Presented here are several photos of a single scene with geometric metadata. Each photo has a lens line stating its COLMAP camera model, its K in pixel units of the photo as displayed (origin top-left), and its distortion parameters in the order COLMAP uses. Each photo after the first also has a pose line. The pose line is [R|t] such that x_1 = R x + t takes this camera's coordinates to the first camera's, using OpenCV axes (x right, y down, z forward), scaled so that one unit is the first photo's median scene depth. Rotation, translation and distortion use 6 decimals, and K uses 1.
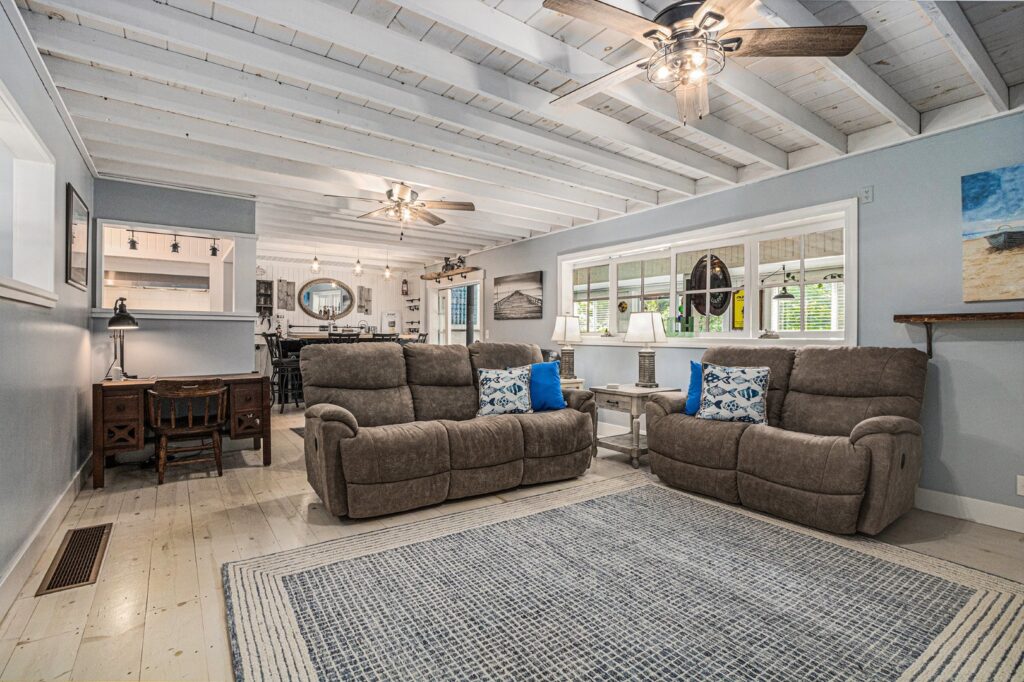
lens RADIAL K [[481.2, 0, 508.6], [0, 481.2, 340.6], [0, 0, 1]] dist [-0.020004, -0.000209]
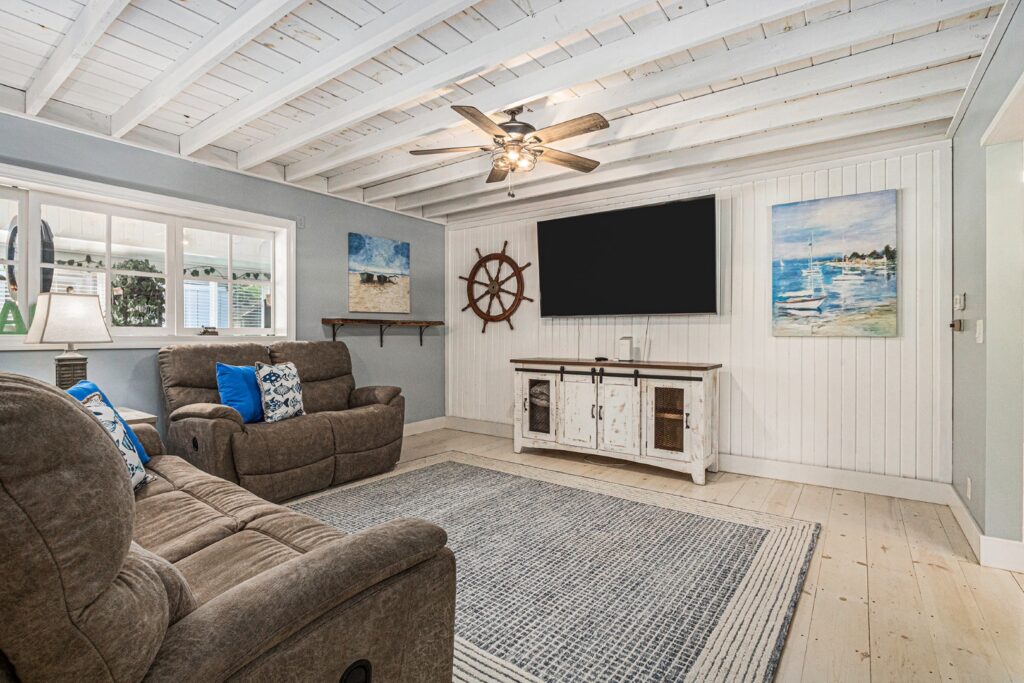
lens RADIAL K [[481.2, 0, 508.5], [0, 481.2, 335.3], [0, 0, 1]] dist [-0.020004, -0.000209]
pose [[-0.321086, -0.007654, 0.947019, -0.945435], [0.002774, 0.999955, 0.009022, -0.019984], [-0.947046, 0.005524, -0.321050, 1.306671]]
